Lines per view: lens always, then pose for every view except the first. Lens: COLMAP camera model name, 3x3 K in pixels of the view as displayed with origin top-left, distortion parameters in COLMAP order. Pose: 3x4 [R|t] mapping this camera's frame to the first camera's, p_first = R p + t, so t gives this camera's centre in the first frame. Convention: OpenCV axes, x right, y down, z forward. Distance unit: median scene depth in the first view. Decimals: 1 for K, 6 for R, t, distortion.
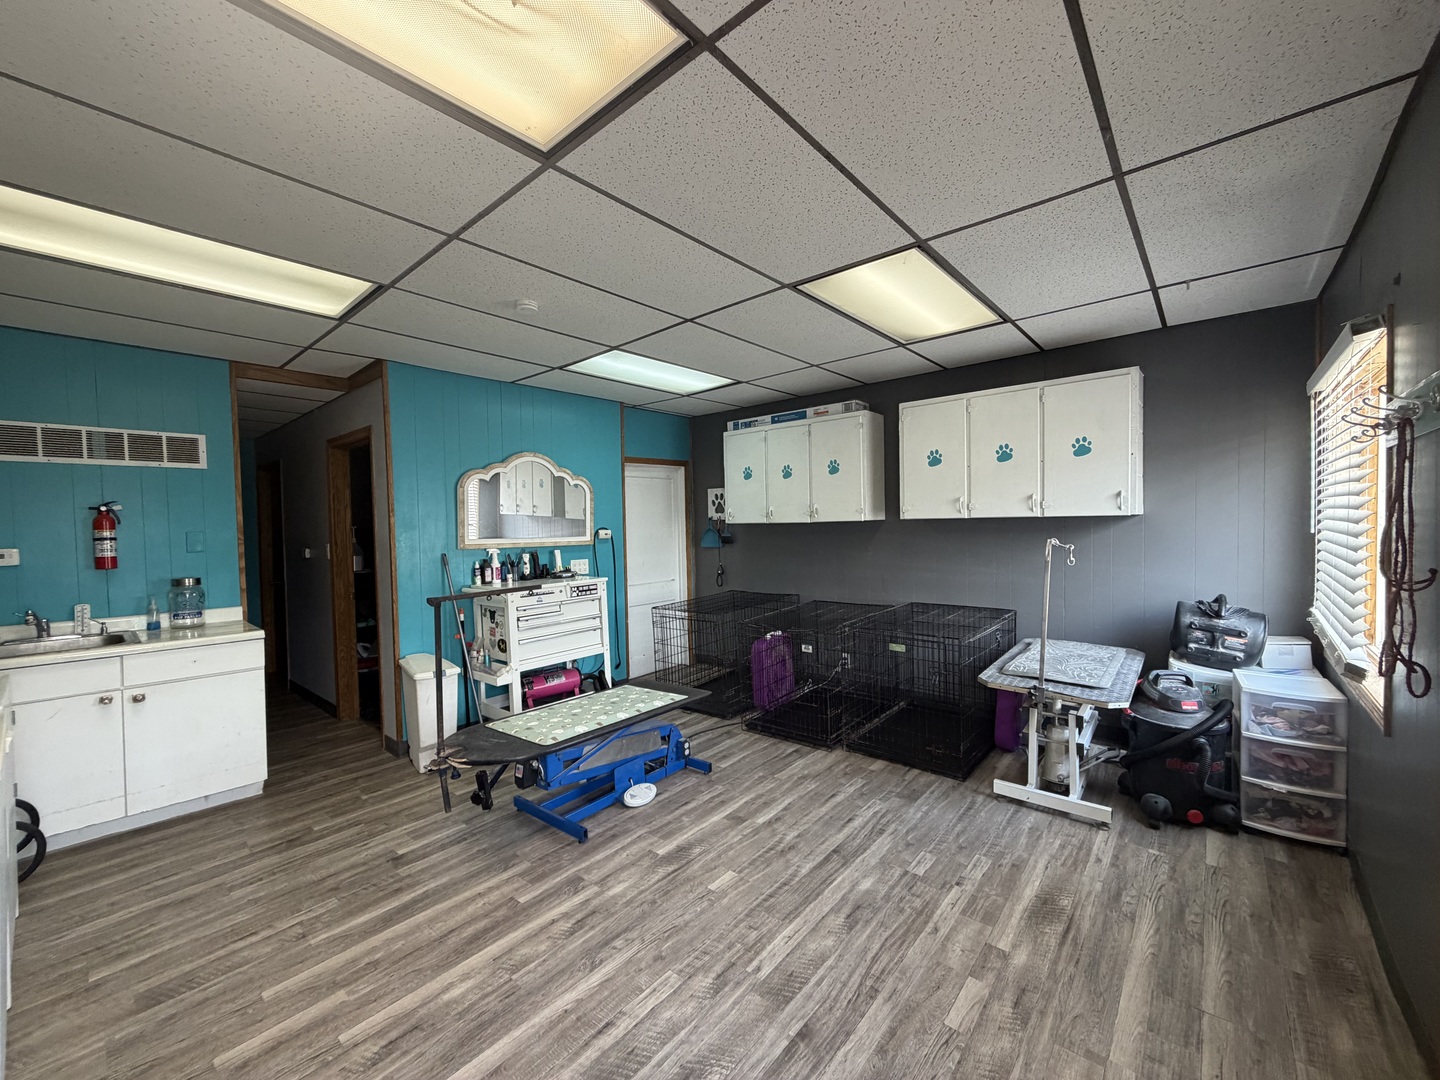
lens RADIAL K [[572.8, 0, 718.1], [0, 572.8, 541.6], [0, 0, 1]] dist [-0.001123, 0.000499]
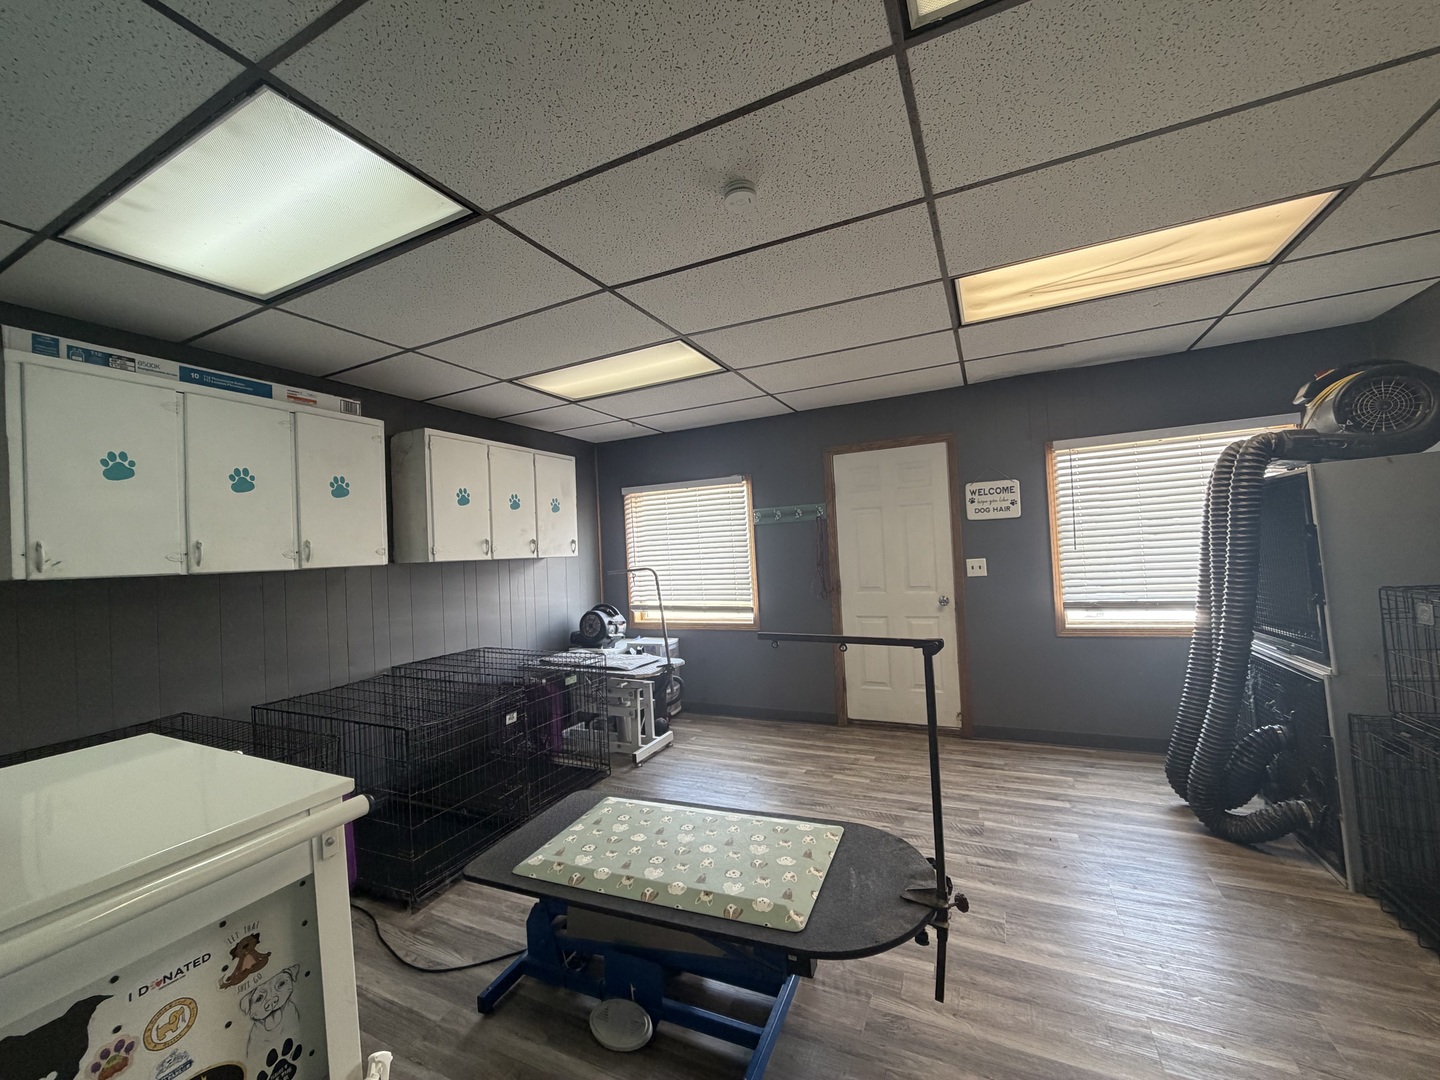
lens RADIAL K [[572.8, 0, 718.3], [0, 572.8, 541.3], [0, 0, 1]] dist [-0.001123, 0.000499]
pose [[-0.259093, 0.053444, 0.964372, -0.804597], [0.087736, 0.995642, -0.031606, -0.006825], [-0.961859, 0.076421, -0.262653, 1.064078]]
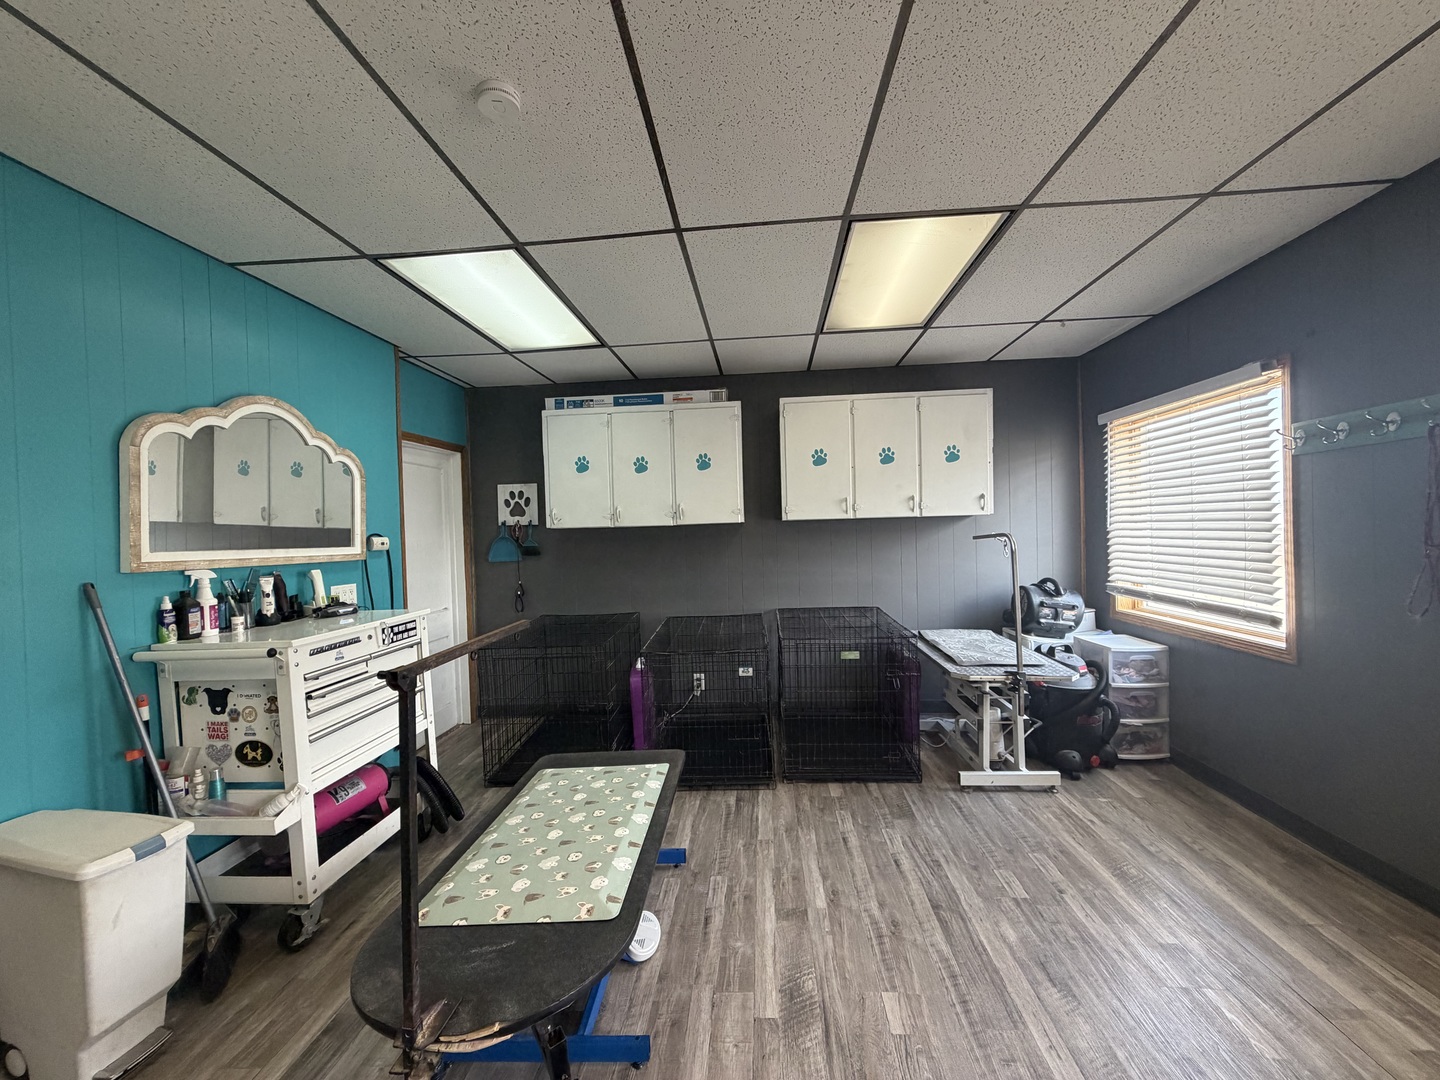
lens RADIAL K [[572.8, 0, 717.6], [0, 572.8, 541.8], [0, 0, 1]] dist [-0.001123, 0.000499]
pose [[0.805426, -0.012634, 0.592562, -0.429149], [0.031590, 0.999267, -0.021632, 0.017165], [-0.591854, 0.036142, 0.805235, 0.403386]]
